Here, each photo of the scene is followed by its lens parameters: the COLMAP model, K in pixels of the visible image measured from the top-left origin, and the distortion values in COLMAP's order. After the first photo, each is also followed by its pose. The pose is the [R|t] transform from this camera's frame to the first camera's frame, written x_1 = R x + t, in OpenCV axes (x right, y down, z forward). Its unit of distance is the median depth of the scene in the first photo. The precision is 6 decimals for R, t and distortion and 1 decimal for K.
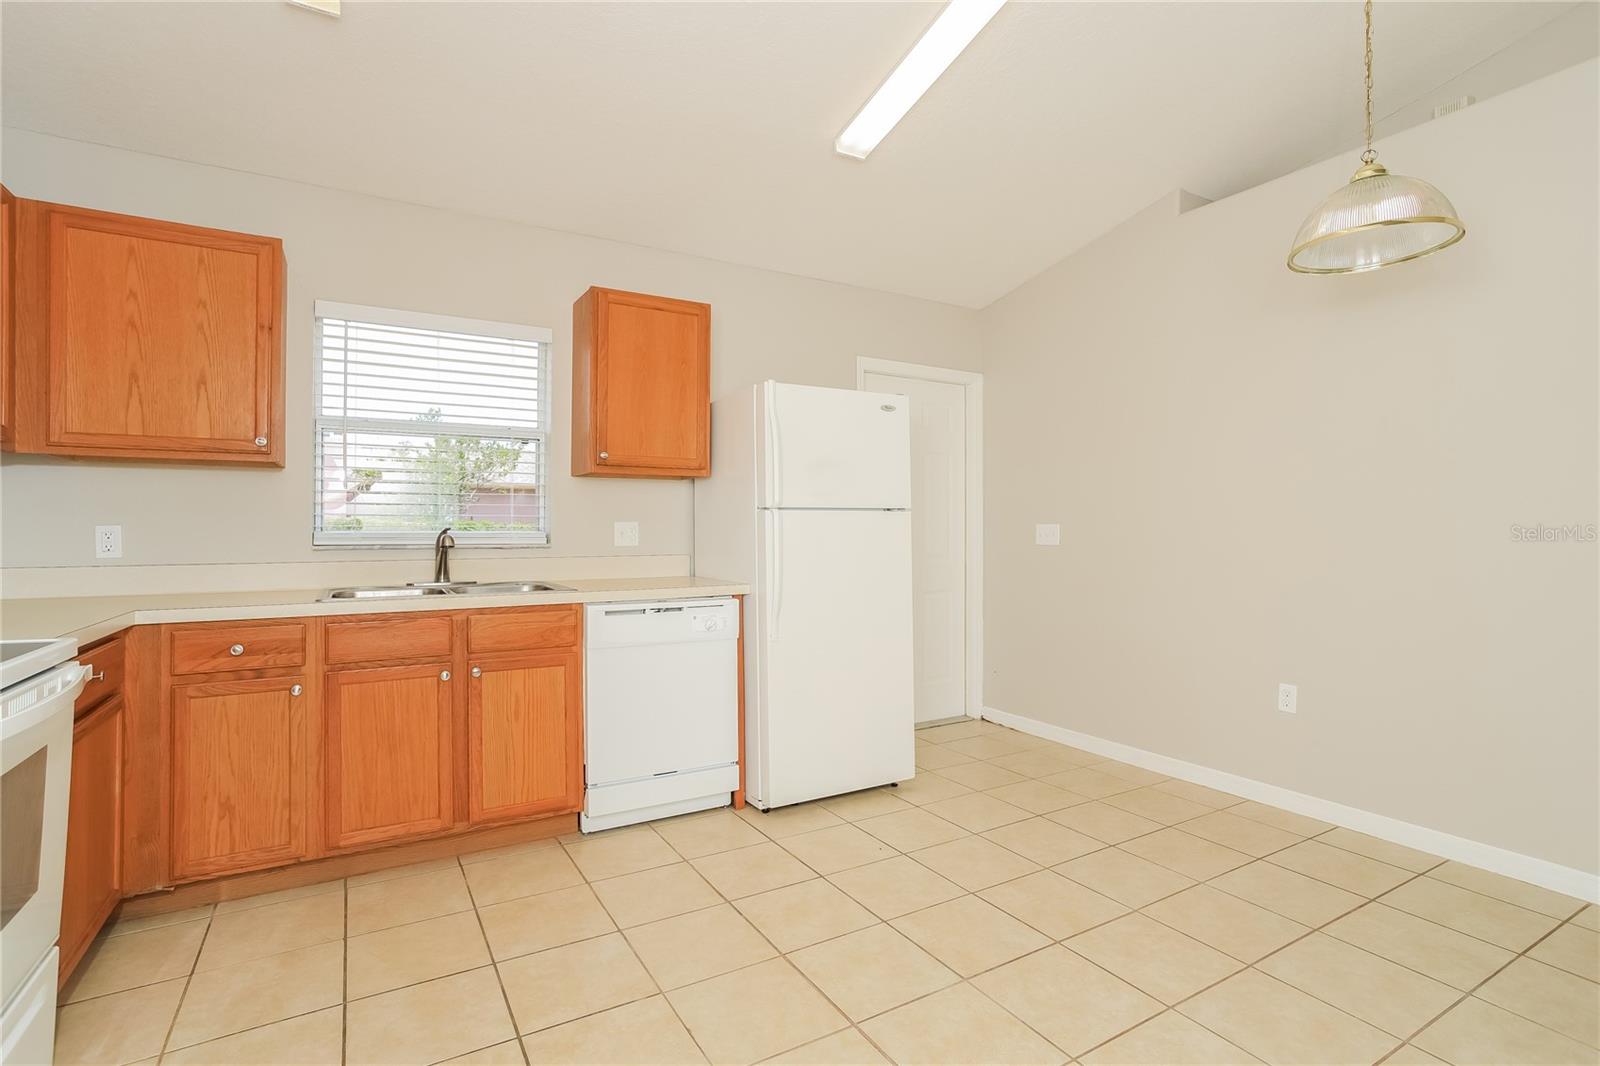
lens RADIAL K [[769.7, 0, 798.7], [0, 769.7, 527.7], [0, 0, 1]] dist [-0.015433, 0.005367]
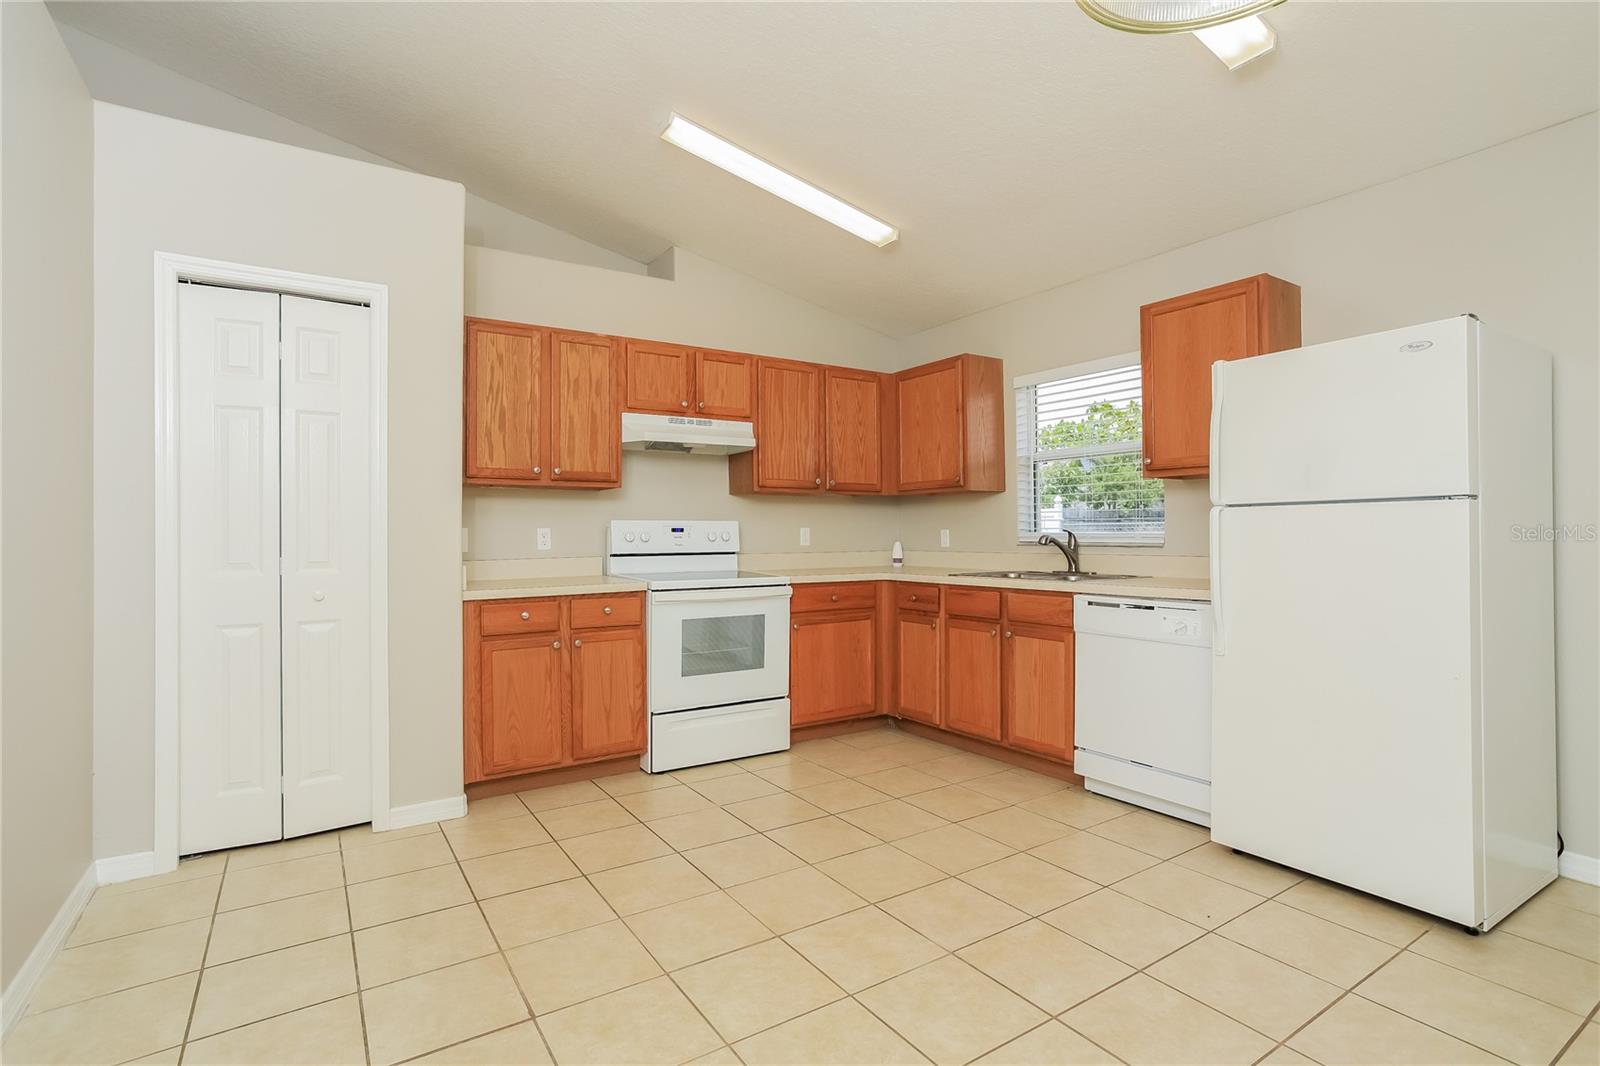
lens RADIAL K [[769.7, 0, 803.0], [0, 769.7, 529.8], [0, 0, 1]] dist [-0.015433, 0.005367]
pose [[0.068098, -0.002470, -0.997676, 0.912712], [0.012529, 0.999920, -0.001620, -0.002569], [0.997600, -0.012390, 0.068124, 0.519095]]
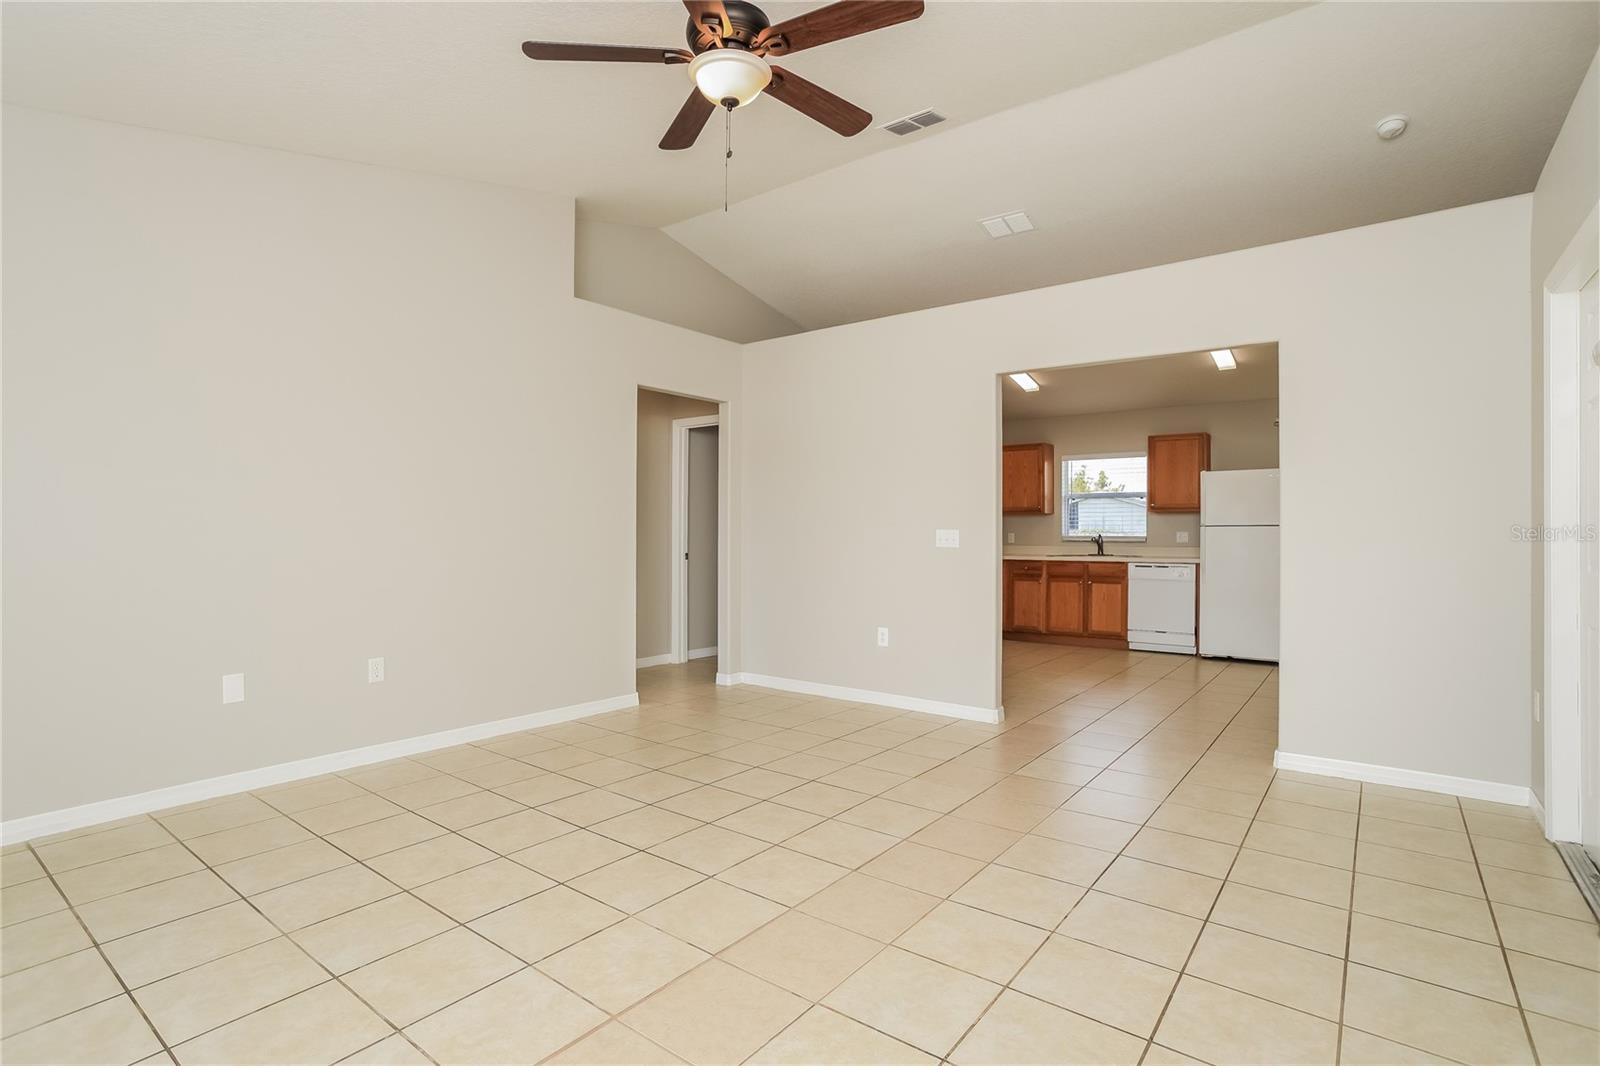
lens RADIAL K [[769.7, 0, 802.5], [0, 769.7, 530.7], [0, 0, 1]] dist [-0.015433, 0.005367]
pose [[0.393099, 0.002610, -0.919492, 1.823753], [0.001864, 0.999992, 0.003636, -0.024997], [0.919494, -0.003143, 0.393091, -1.158881]]
